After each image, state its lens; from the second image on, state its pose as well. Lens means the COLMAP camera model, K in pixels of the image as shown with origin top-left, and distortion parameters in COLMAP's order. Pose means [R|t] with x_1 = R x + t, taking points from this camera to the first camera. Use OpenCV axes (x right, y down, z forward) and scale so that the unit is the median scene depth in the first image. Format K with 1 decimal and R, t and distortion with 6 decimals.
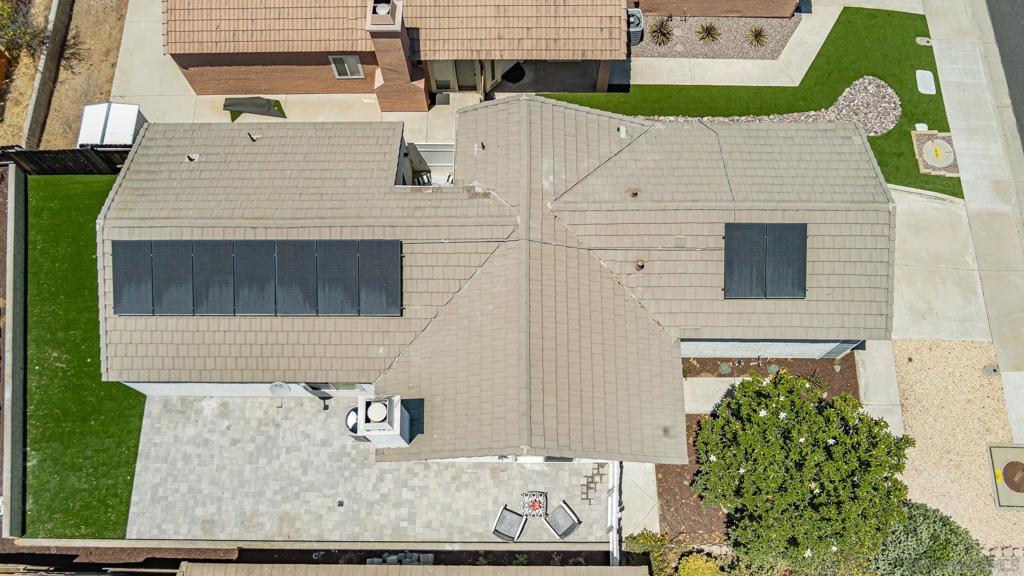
lens RADIAL K [[831.1, 0, 509.4], [0, 831.1, 286.2], [0, 0, 1]] dist [-0.049549, 0.012344]
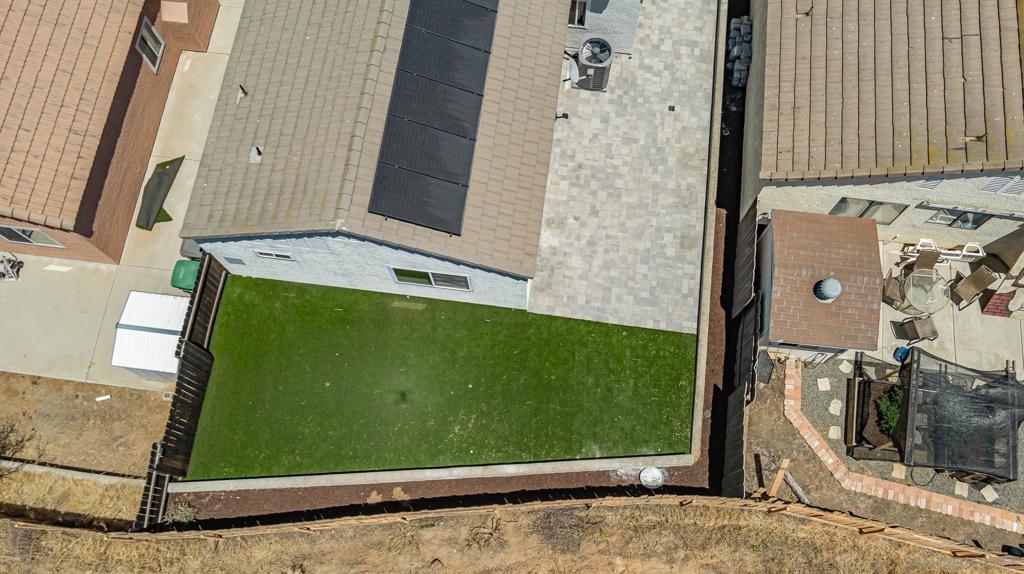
lens RADIAL K [[858.0, 0, 510.3], [0, 858.0, 285.6], [0, 0, 1]] dist [-0.048676, 0.006513]
pose [[0.130237, -0.940314, 0.314400, -0.704644], [0.941835, 0.216417, 0.257118, -0.108898], [-0.309813, 0.262627, 0.913807, 0.228940]]
